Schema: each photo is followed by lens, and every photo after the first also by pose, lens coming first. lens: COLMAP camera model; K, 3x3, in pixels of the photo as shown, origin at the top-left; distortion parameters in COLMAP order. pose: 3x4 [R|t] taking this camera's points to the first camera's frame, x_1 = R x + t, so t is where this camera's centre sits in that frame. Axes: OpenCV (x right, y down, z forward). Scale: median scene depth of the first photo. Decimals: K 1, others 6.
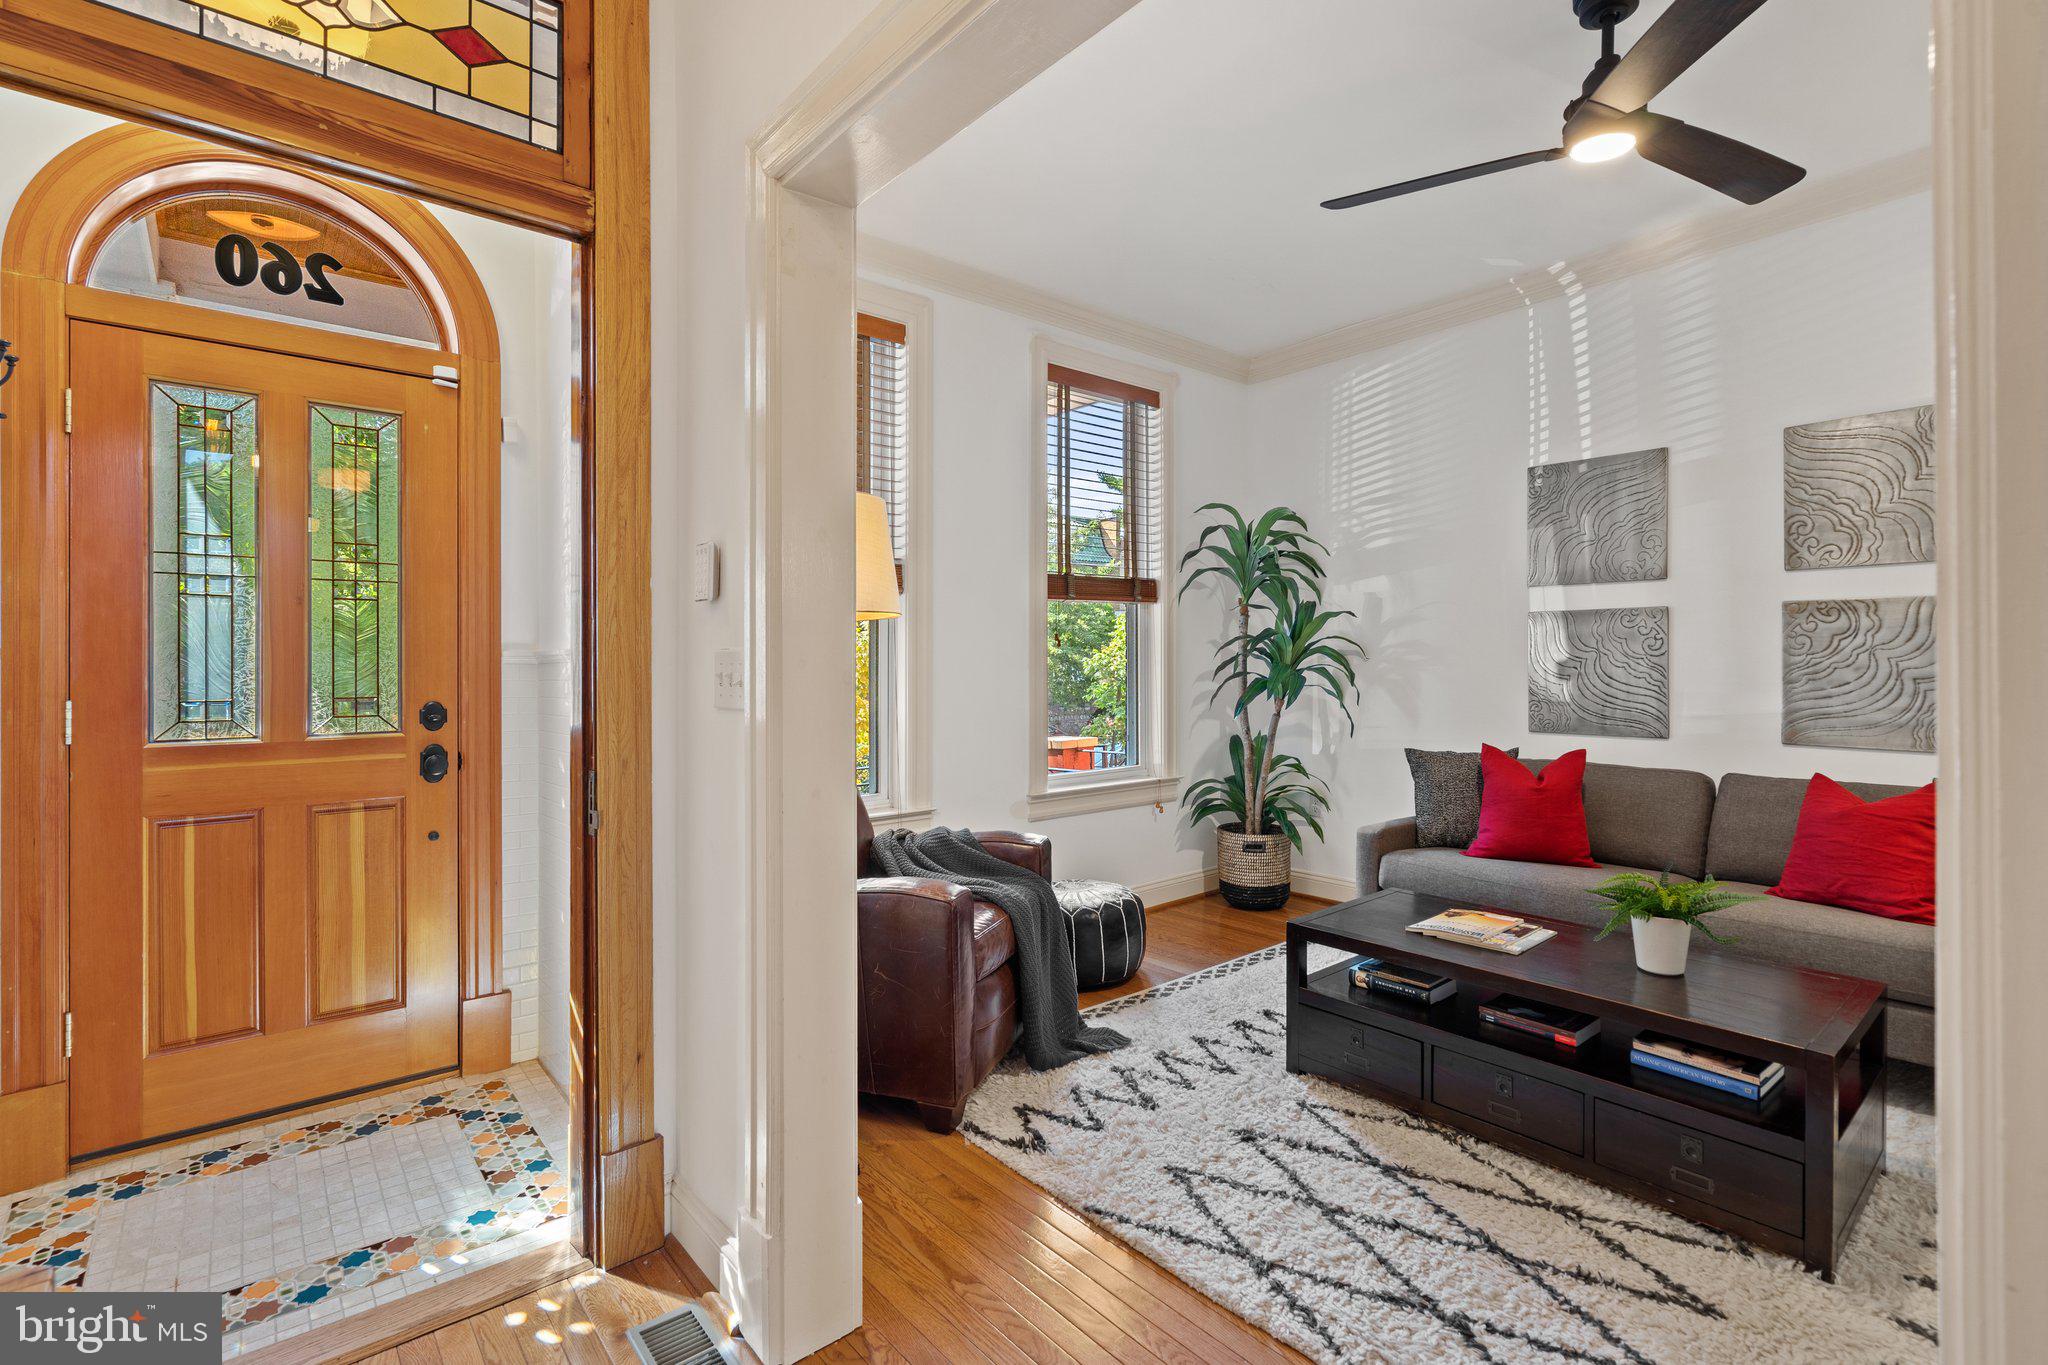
lens RADIAL K [[943.3, 0, 1013.2], [0, 943.3, 661.2], [0, 0, 1]] dist [0.000094, 0.000078]
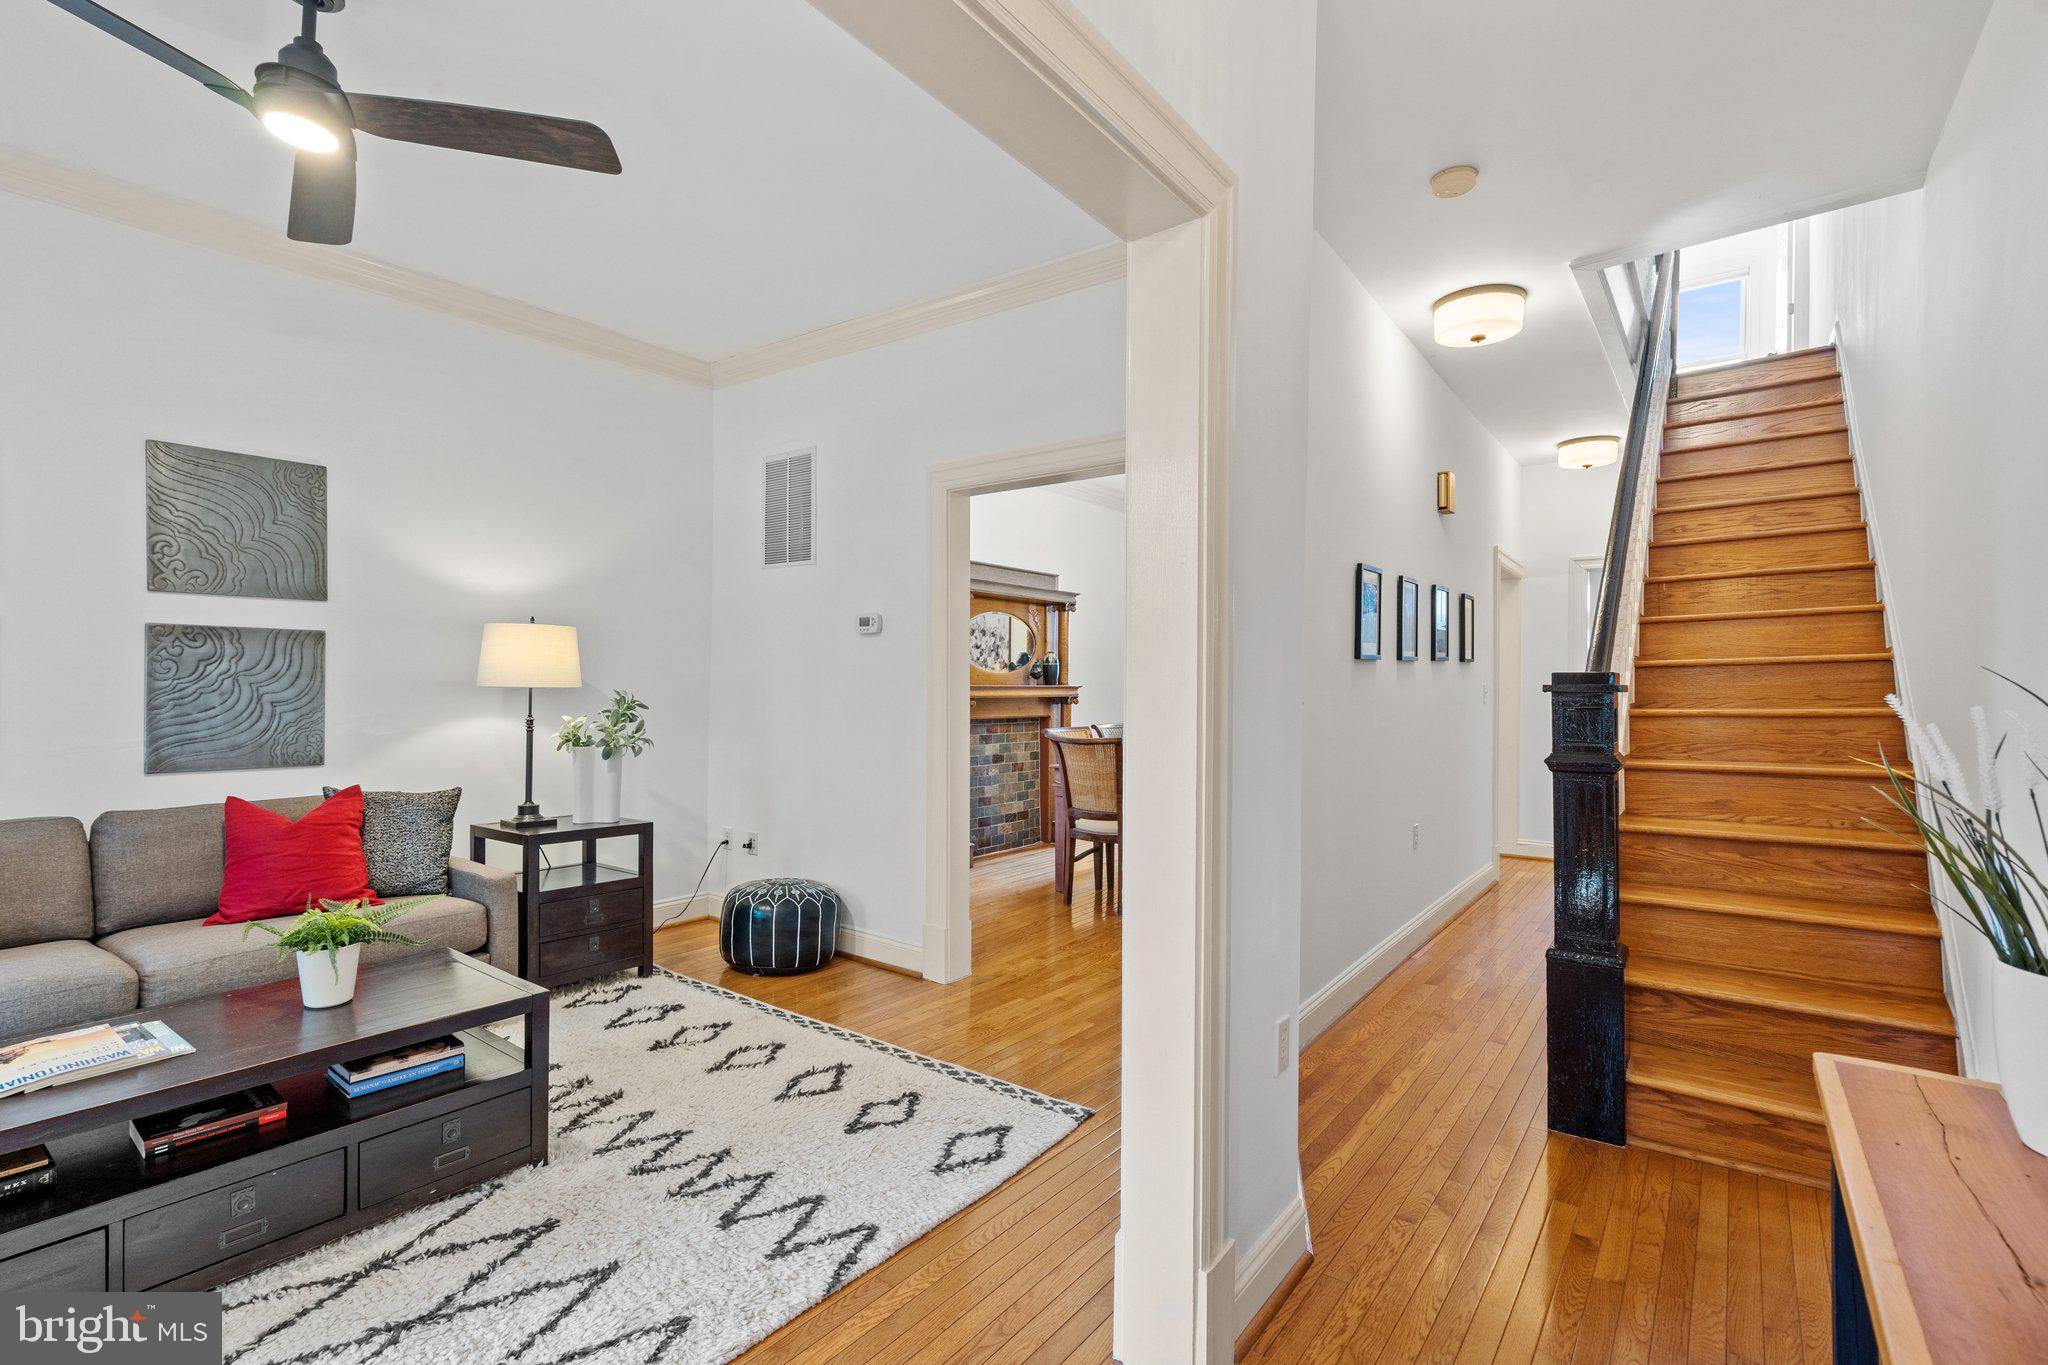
lens RADIAL K [[943.3, 0, 1020.9], [0, 943.3, 690.8], [0, 0, 1]] dist [0.000094, 0.000078]
pose [[-0.231593, -0.004149, 0.972804, -0.320172], [-0.004932, 0.999983, 0.003090, -0.002764], [-0.972800, -0.004082, -0.231609, 0.385068]]
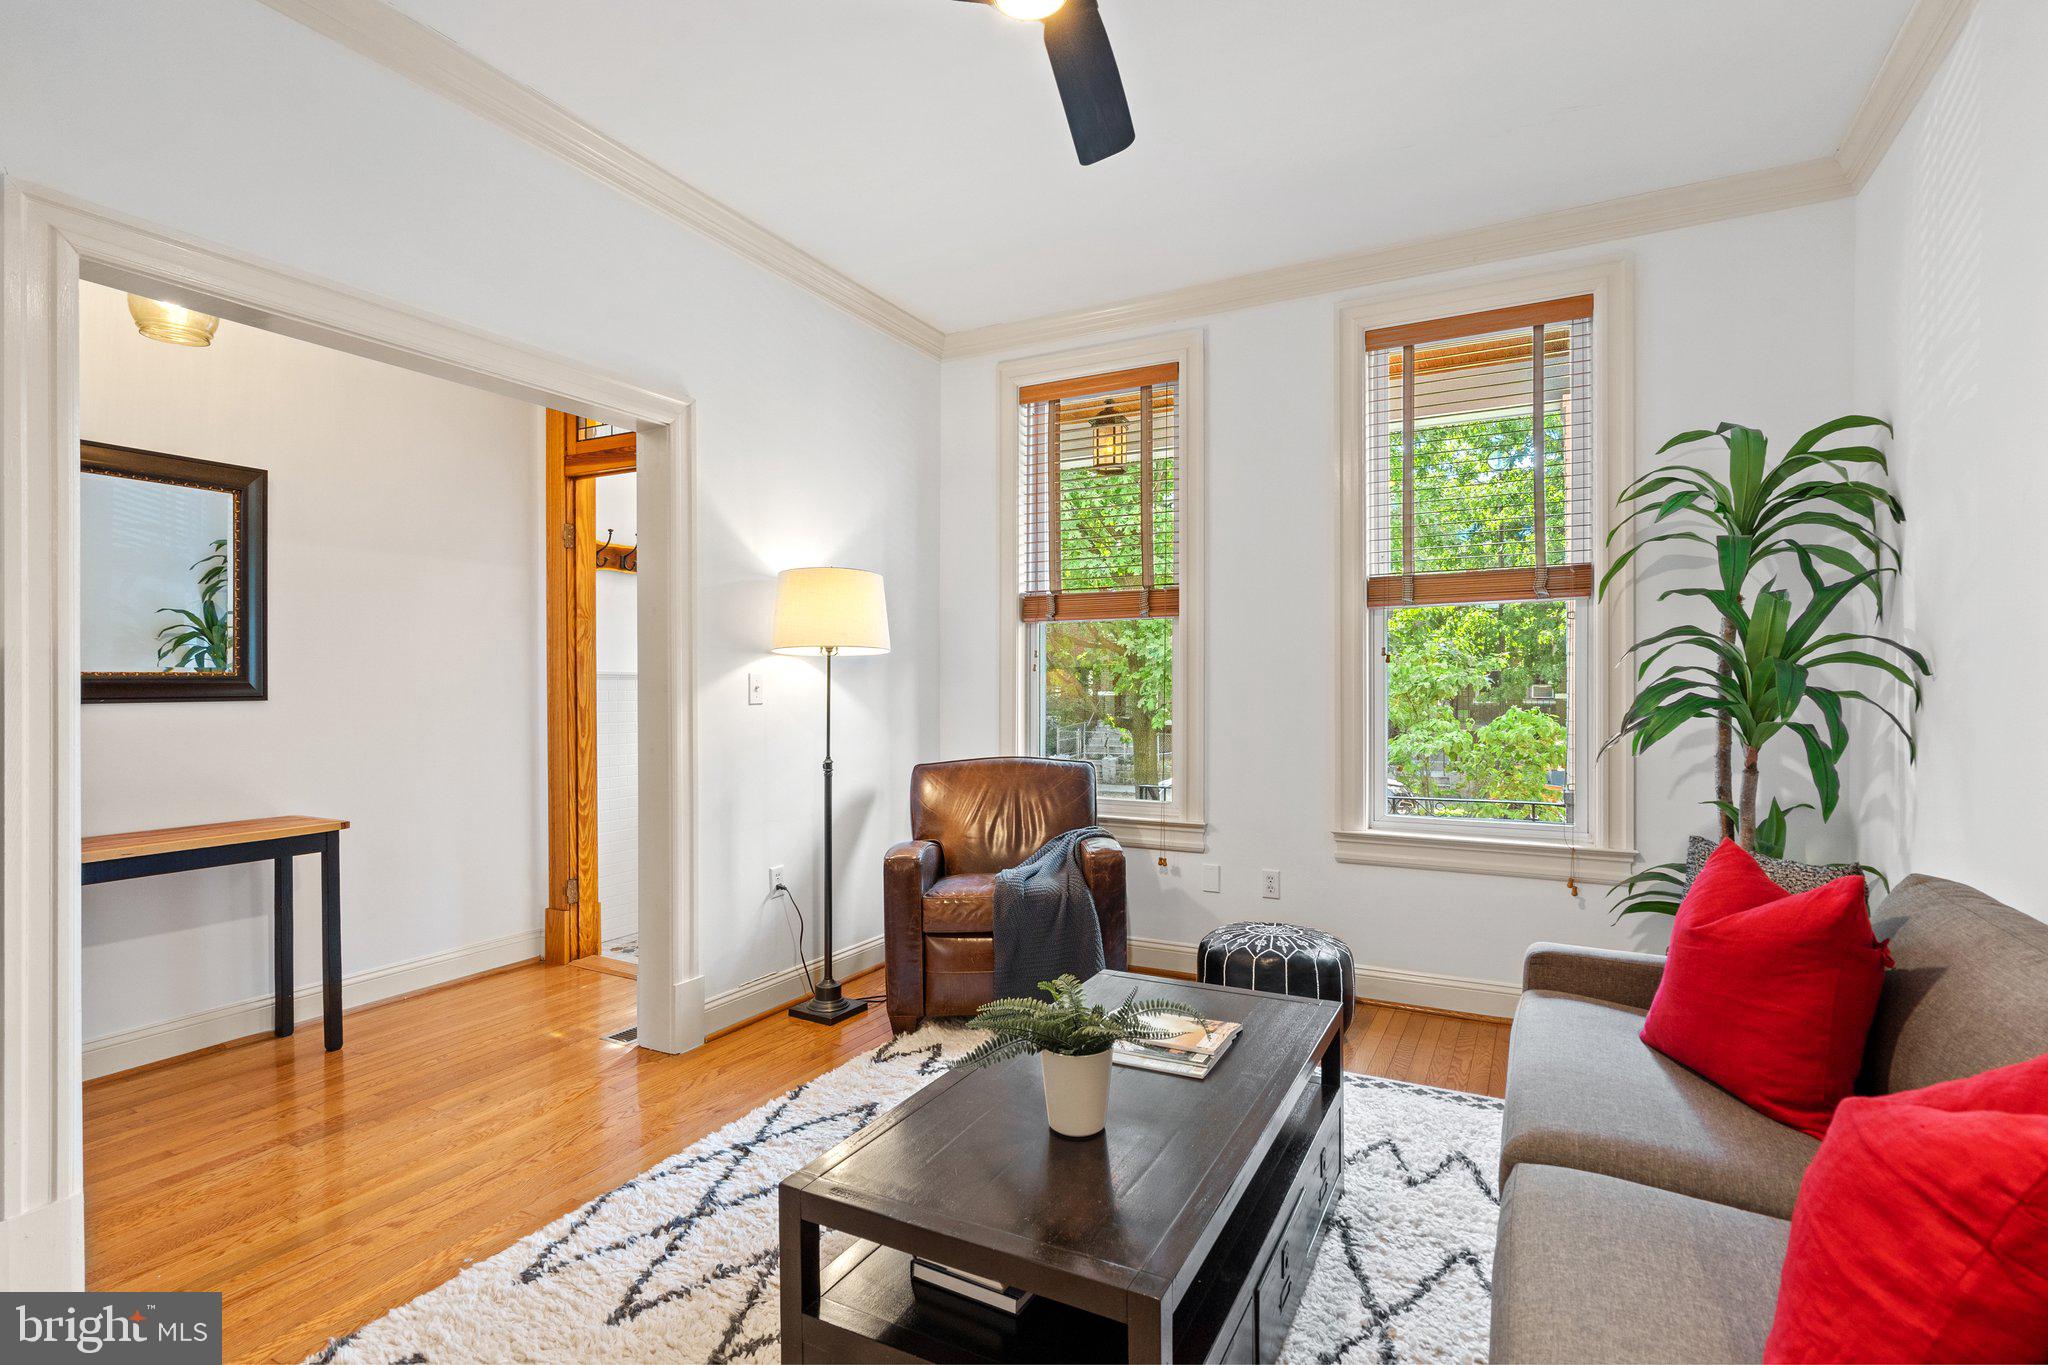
lens RADIAL K [[943.3, 0, 1013.1], [0, 943.3, 680.8], [0, 0, 1]] dist [0.000094, 0.000078]
pose [[0.372720, 0.000141, -0.927944, 0.960160], [0.001347, 0.999999, 0.000693, -0.000559], [0.927943, -0.001508, 0.372719, 0.513325]]
